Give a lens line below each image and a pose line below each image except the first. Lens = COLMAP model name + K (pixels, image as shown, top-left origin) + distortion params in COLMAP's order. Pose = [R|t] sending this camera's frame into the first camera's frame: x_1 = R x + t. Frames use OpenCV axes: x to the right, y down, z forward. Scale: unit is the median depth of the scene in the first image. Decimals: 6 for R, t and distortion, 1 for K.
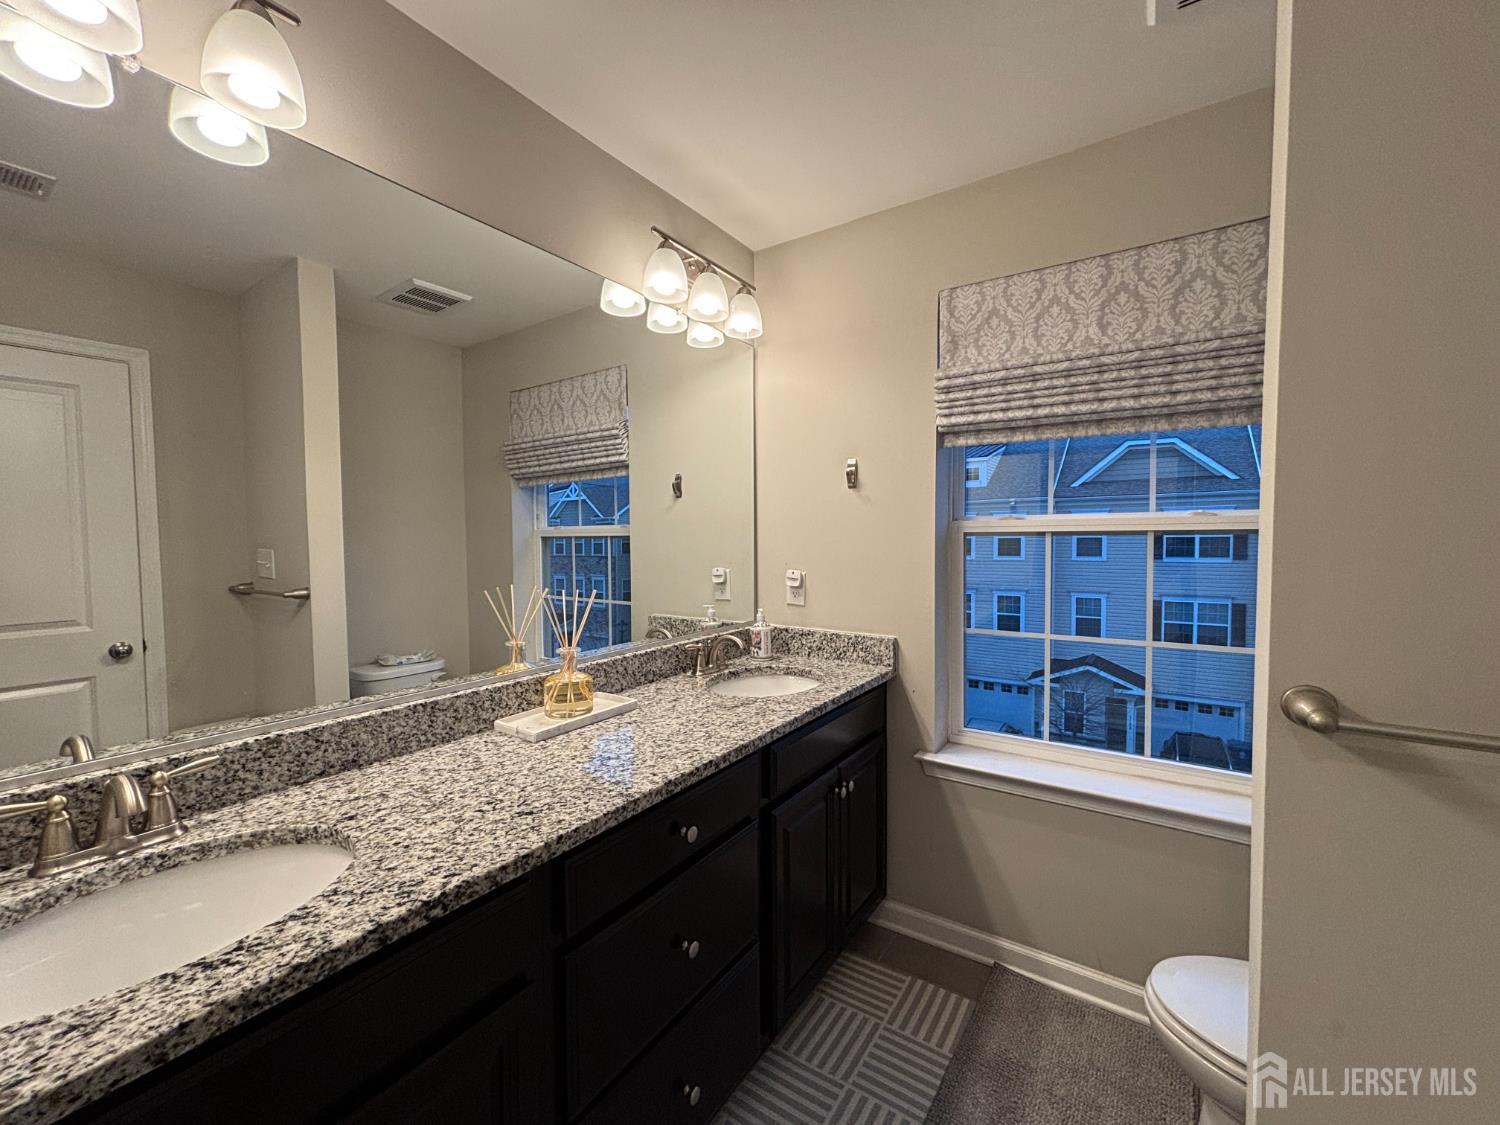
lens RADIAL K [[603.4, 0, 748.1], [0, 603.4, 560.3], [0, 0, 1]] dist [0.001401, 0.000643]
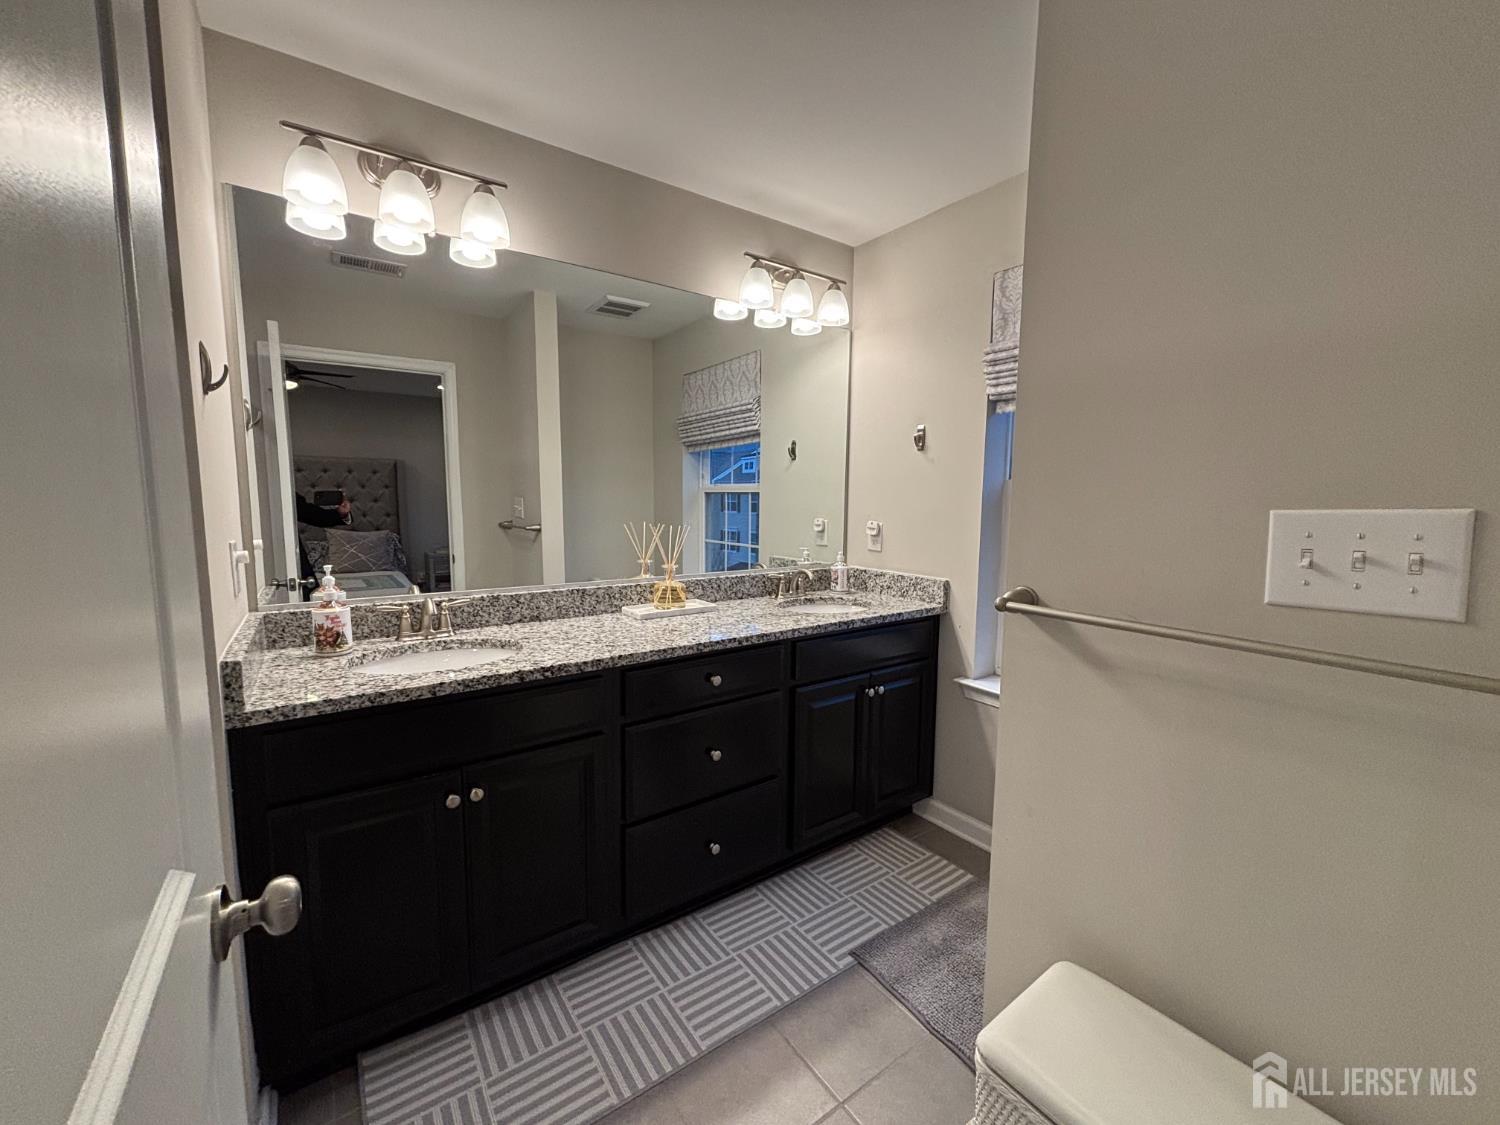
lens RADIAL K [[603.4, 0, 748.1], [0, 603.4, 560.3], [0, 0, 1]] dist [0.001401, 0.000643]
pose [[0.938531, 0.051022, -0.341405, 0.294380], [-0.029880, 0.997312, 0.066904, 0.024810], [0.343901, -0.052590, 0.937532, -0.235746]]
